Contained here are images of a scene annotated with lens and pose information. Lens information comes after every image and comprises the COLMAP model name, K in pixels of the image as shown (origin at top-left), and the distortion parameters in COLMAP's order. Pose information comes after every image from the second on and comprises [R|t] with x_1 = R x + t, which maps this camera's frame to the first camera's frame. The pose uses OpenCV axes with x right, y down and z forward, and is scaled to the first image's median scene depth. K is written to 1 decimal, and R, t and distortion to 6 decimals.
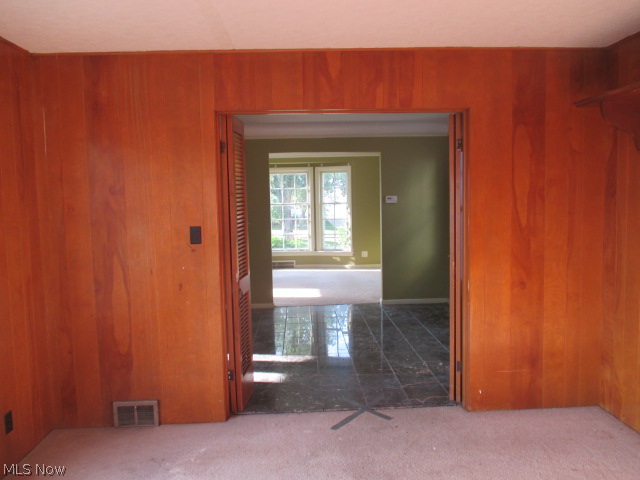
lens RADIAL K [[532.2, 0, 320.0], [0, 532.2, 240.0], [0, 0, 1]] dist [-0.019444, 0.006430]
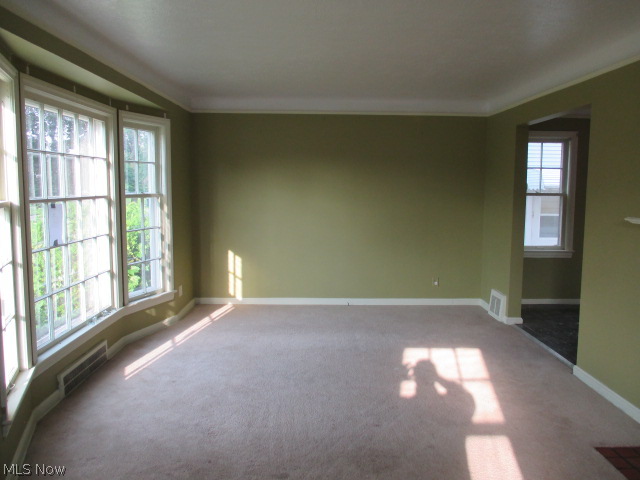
lens RADIAL K [[532.2, 0, 320.0], [0, 532.2, 240.0], [0, 0, 1]] dist [-0.019444, 0.006430]
pose [[0.027988, -0.080605, 0.996353, -0.437756], [0.077475, 0.993920, 0.078232, -0.054665], [-0.996601, 0.075003, 0.034063, 0.840813]]
